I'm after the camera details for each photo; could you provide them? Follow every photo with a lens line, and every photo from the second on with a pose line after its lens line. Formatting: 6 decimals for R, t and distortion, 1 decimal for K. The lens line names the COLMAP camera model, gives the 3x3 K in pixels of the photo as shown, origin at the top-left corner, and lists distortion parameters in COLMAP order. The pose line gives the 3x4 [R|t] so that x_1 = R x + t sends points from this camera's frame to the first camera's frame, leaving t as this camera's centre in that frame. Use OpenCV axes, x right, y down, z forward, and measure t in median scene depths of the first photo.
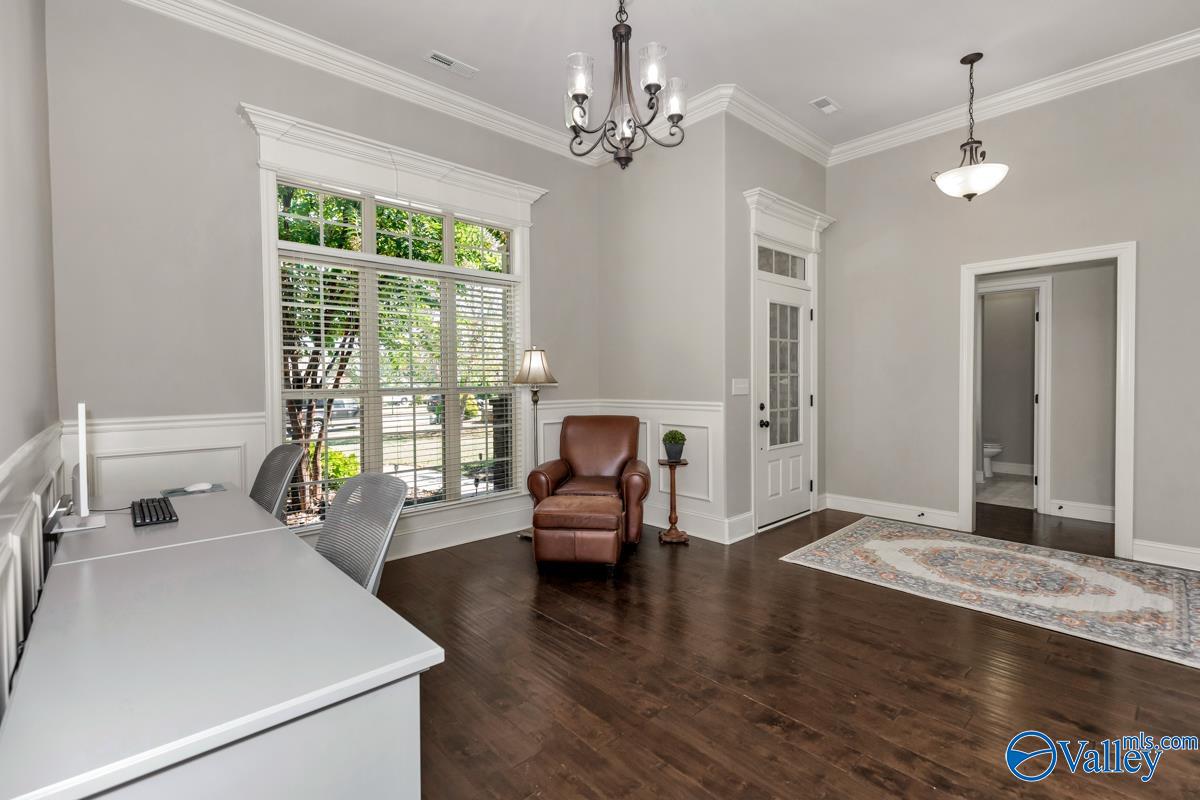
lens RADIAL K [[551.3, 0, 584.0], [0, 551.3, 391.7], [0, 0, 1]] dist [0.003714, 0.001024]
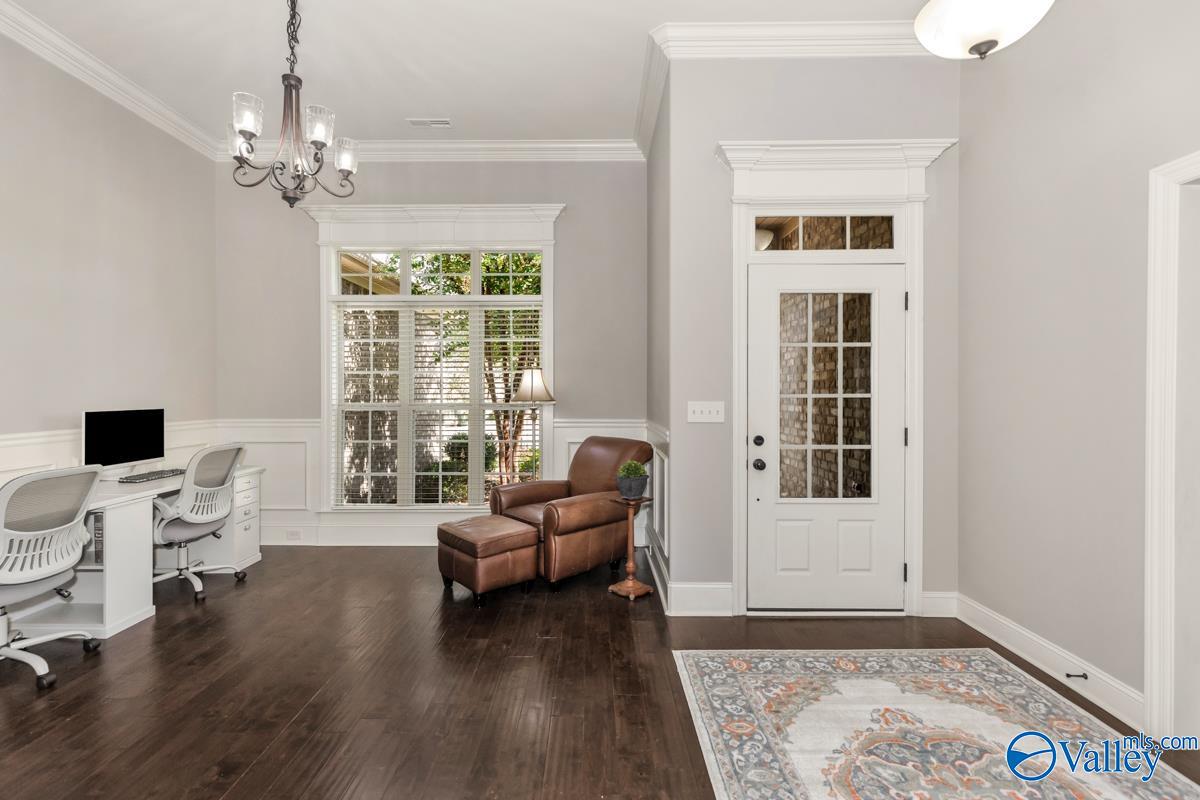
lens RADIAL K [[551.3, 0, 599.3], [0, 551.3, 392.2], [0, 0, 1]] dist [0.003714, 0.001024]
pose [[0.730360, 0.012663, -0.682945, 0.747485], [-0.018970, 0.999819, -0.001749, -0.034920], [0.682799, 0.014233, 0.730468, 0.377969]]
